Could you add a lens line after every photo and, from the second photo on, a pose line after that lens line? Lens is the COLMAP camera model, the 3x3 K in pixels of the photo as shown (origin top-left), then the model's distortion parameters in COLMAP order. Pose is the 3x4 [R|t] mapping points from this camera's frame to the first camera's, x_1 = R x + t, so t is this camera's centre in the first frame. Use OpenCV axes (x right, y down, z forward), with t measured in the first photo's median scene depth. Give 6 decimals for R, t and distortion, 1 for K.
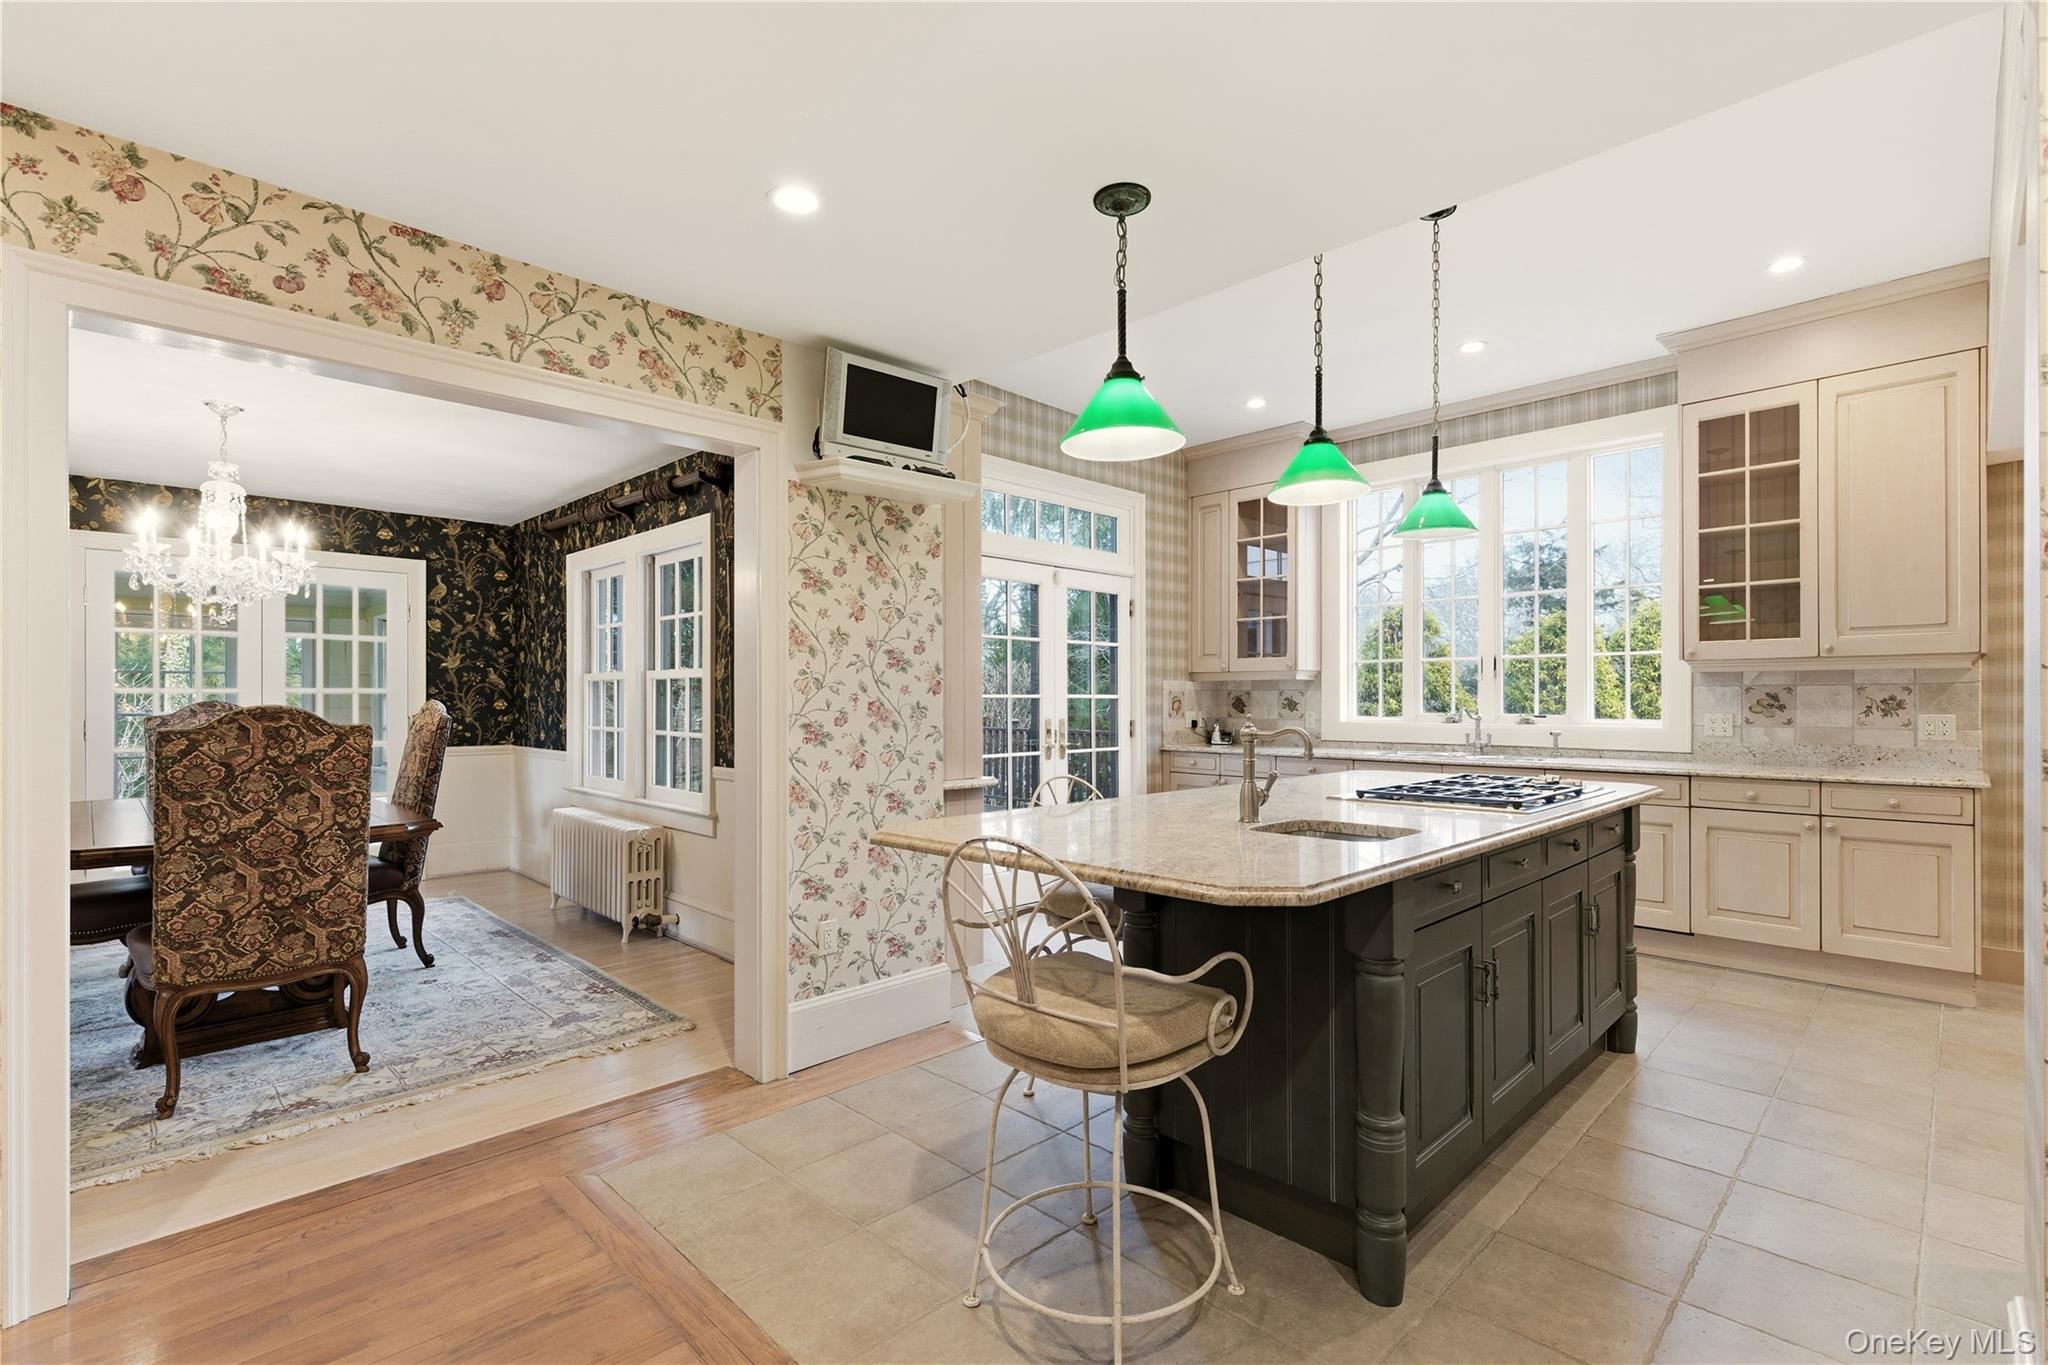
lens RADIAL K [[933.9, 0, 1002.2], [0, 933.9, 699.9], [0, 0, 1]] dist [-0.002263, 0.000041]
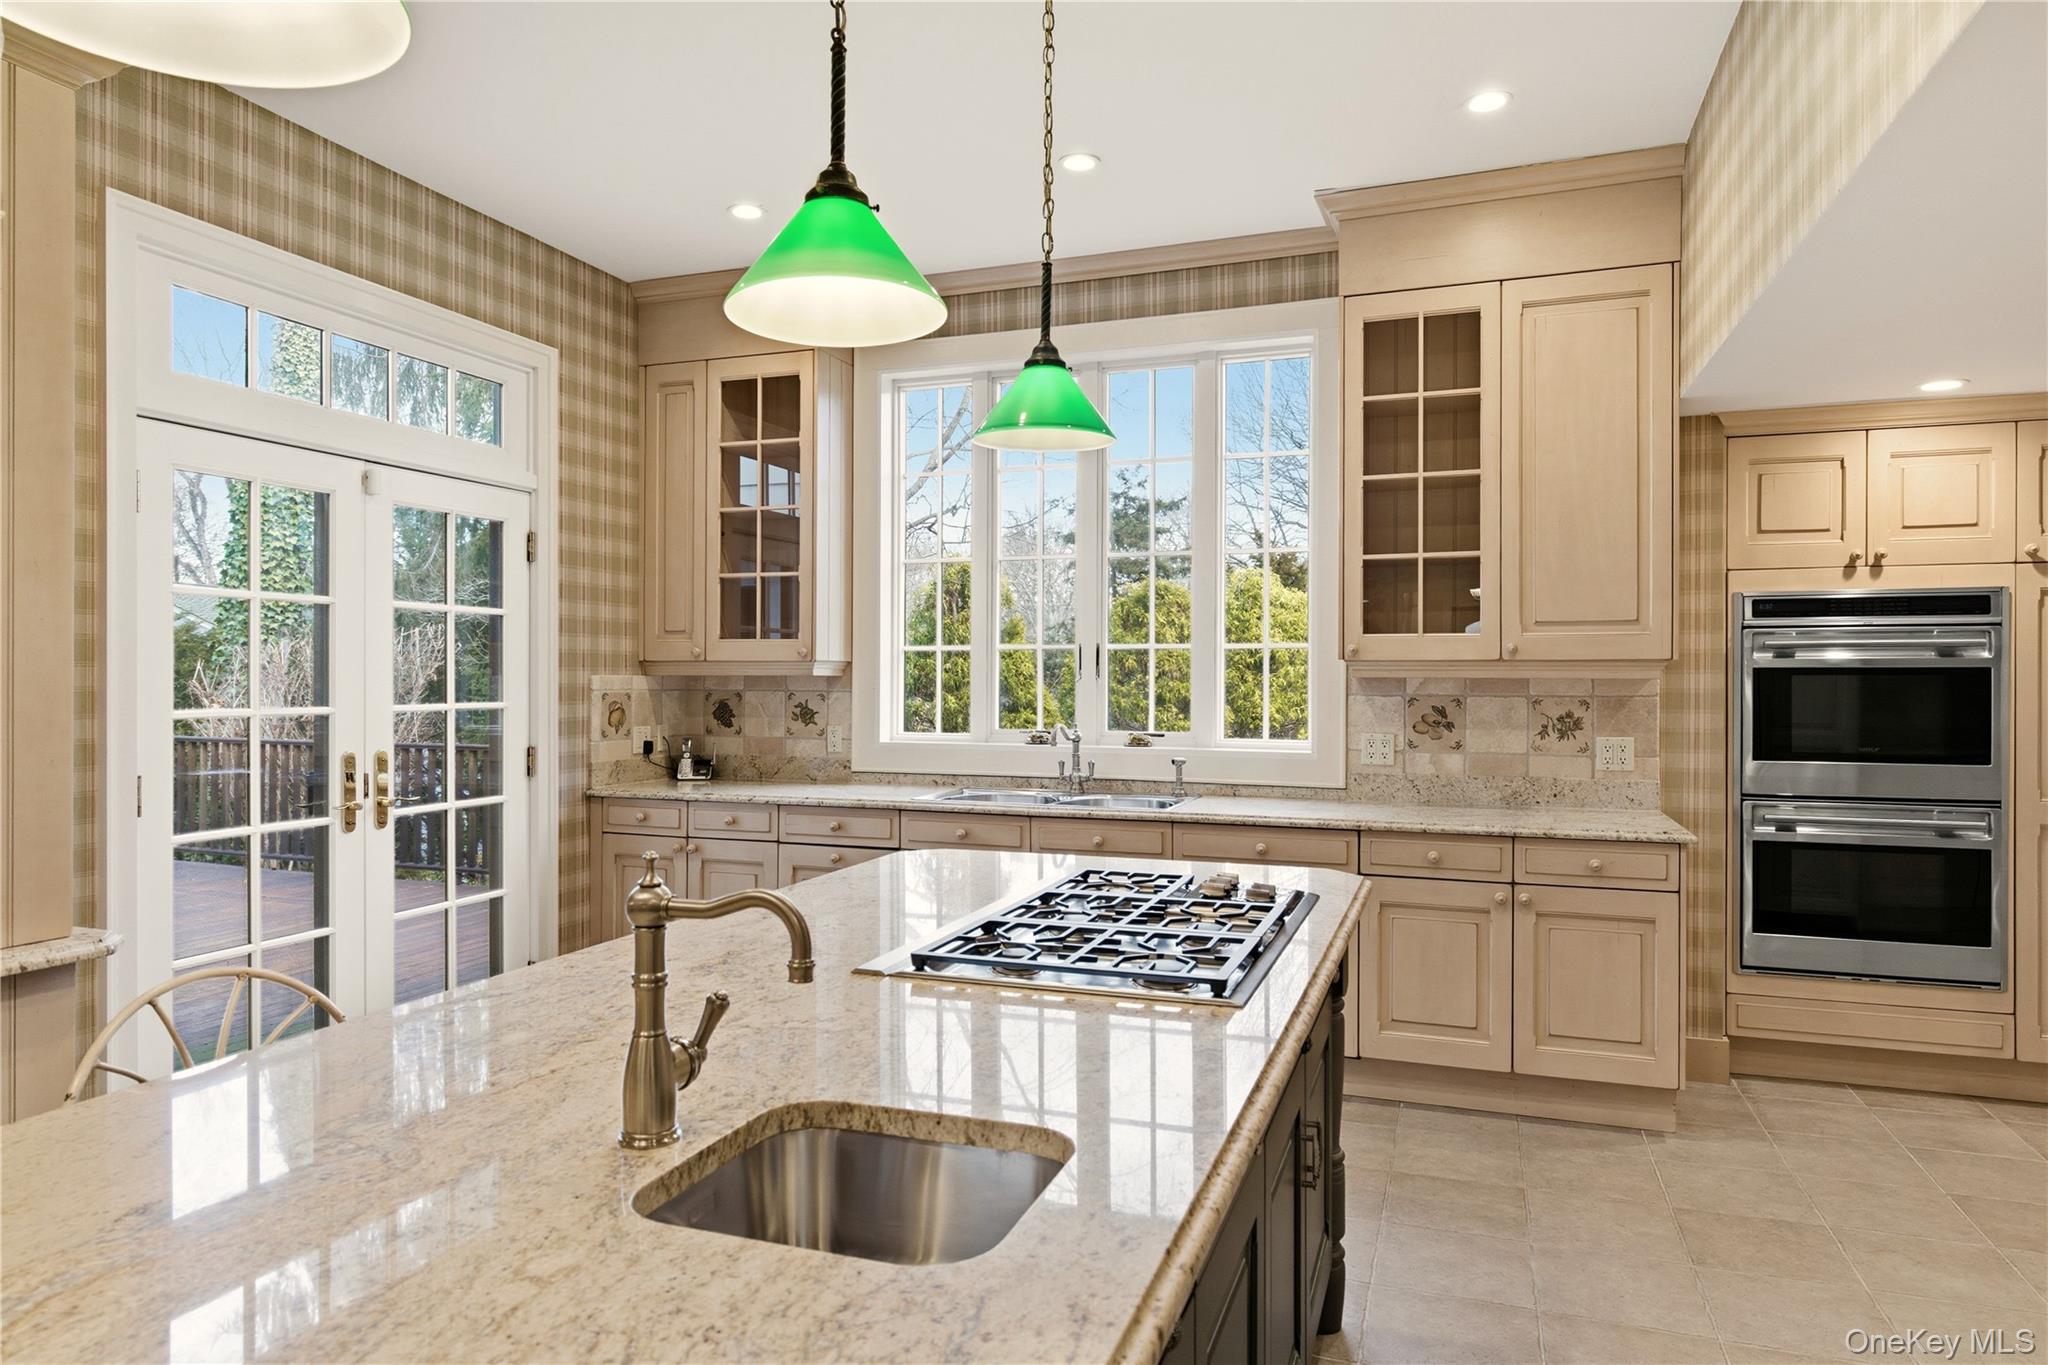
lens RADIAL K [[1252.0, 0, 1016.2], [0, 1252.0, 678.0], [0, 0, 1]] dist [-0.000818, -0.001786]
pose [[0.897902, 0.002440, 0.440189, 0.075712], [-0.003511, 0.999993, 0.001618, -0.023885], [-0.440181, -0.002999, 0.897904, 0.209921]]
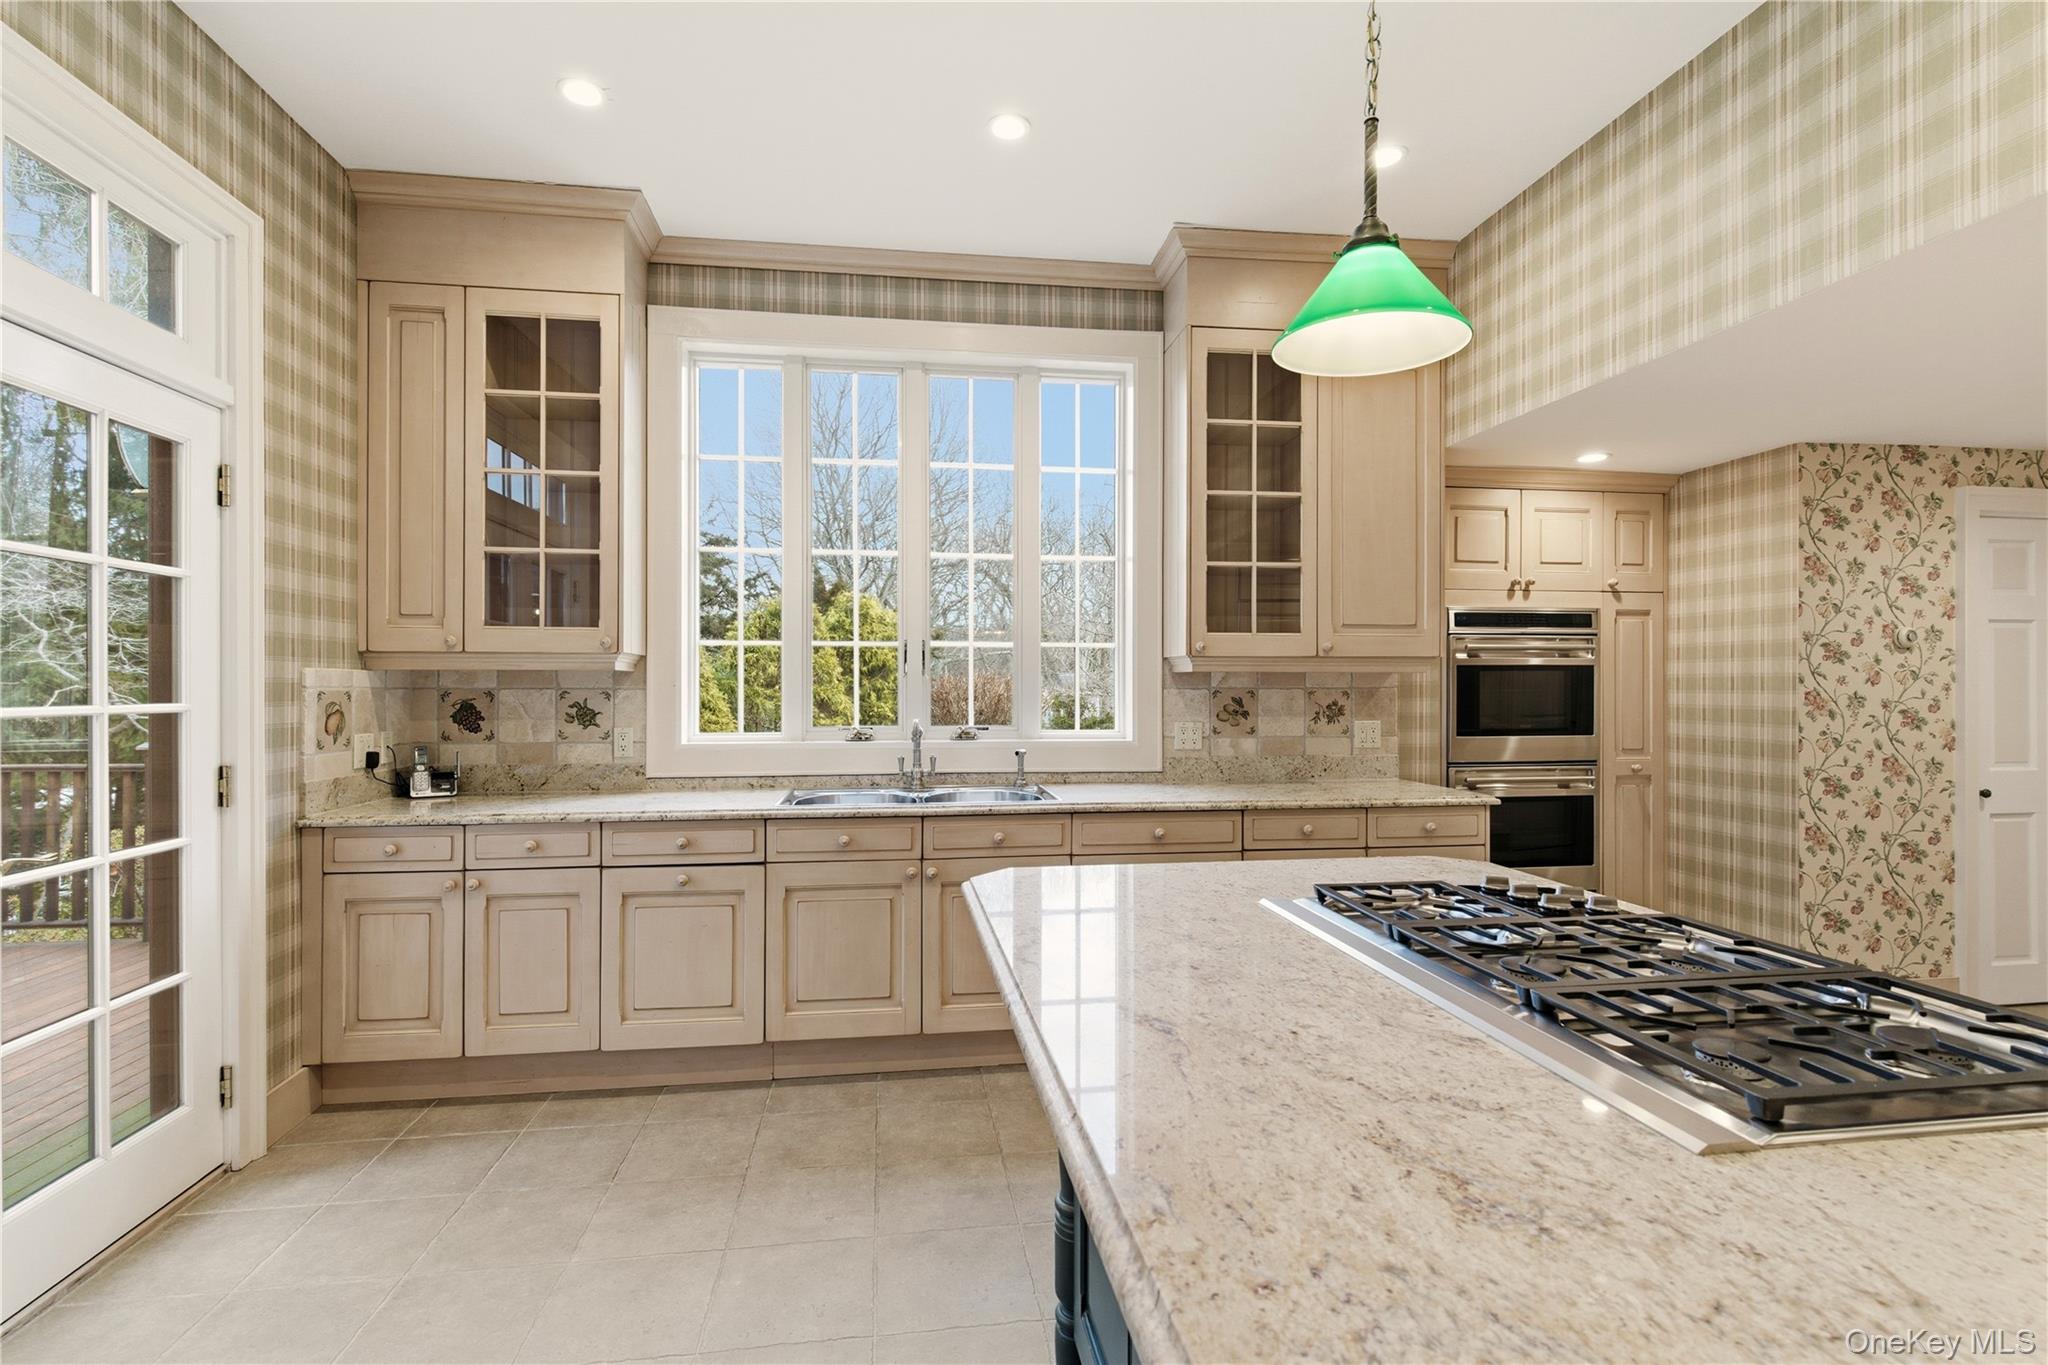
lens RADIAL K [[932.6, 0, 1010.0], [0, 932.6, 686.6], [0, 0, 1]] dist [0.000272, -0.000113]
pose [[0.582690, 0.000428, 0.812695, 0.010634], [-0.000924, 1.000000, 0.000136, -0.013763], [-0.812694, -0.000830, 0.582690, 0.535318]]
